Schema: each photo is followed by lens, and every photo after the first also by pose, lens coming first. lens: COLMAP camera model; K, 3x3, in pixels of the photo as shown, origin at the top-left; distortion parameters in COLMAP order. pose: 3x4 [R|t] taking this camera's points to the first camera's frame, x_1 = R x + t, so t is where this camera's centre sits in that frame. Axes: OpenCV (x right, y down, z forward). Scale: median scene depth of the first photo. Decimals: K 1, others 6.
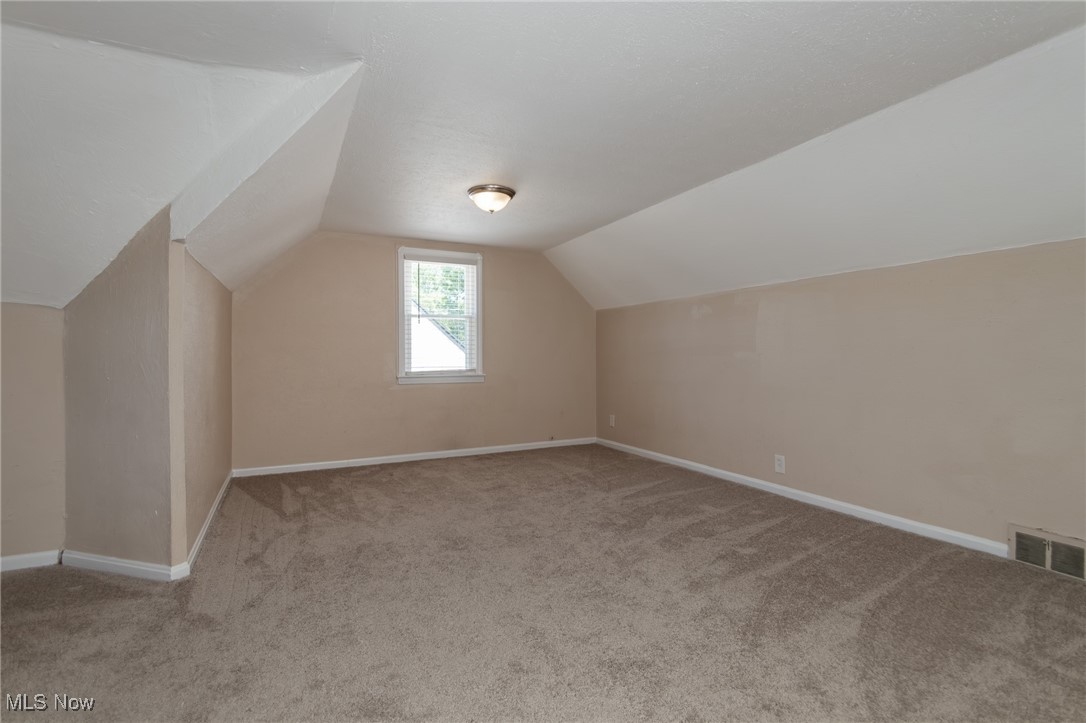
lens RADIAL K [[515.7, 0, 542.1], [0, 515.7, 347.1], [0, 0, 1]] dist [0.000675, 0.000081]
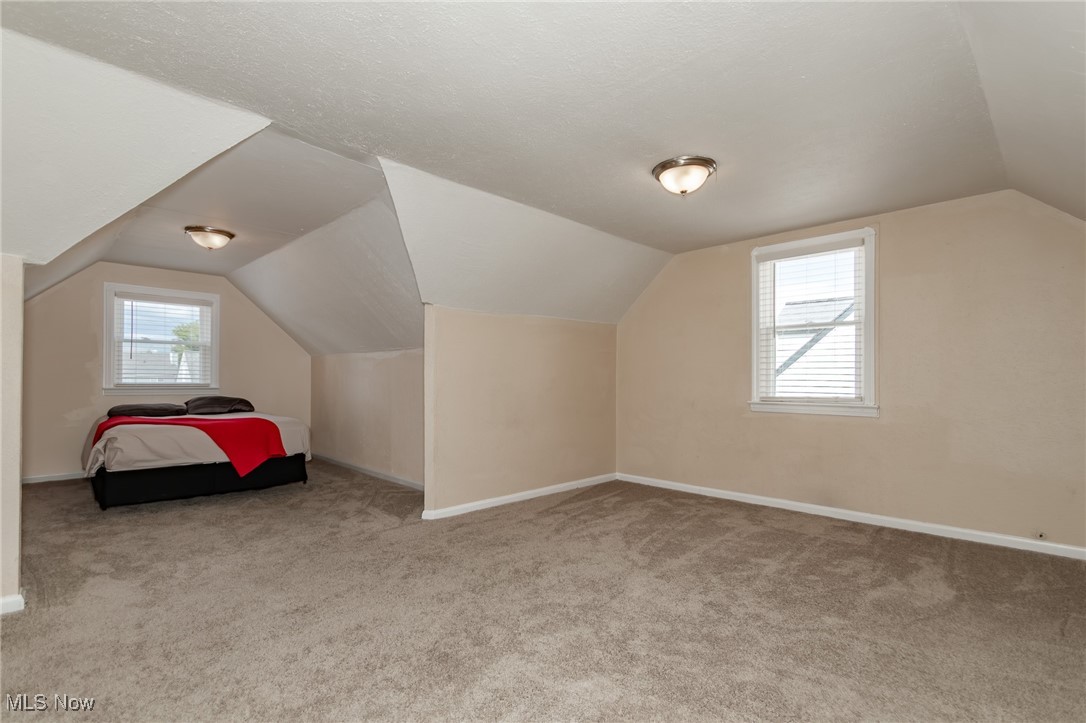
lens RADIAL K [[514.5, 0, 543.0], [0, 514.5, 361.5], [0, 0, 1]] dist [-0.000298, -0.000116]
pose [[0.310402, -0.031554, -0.950082, 0.576766], [0.006358, 0.999496, -0.031117, 0.020942], [0.950584, 0.003618, 0.310446, 0.570901]]
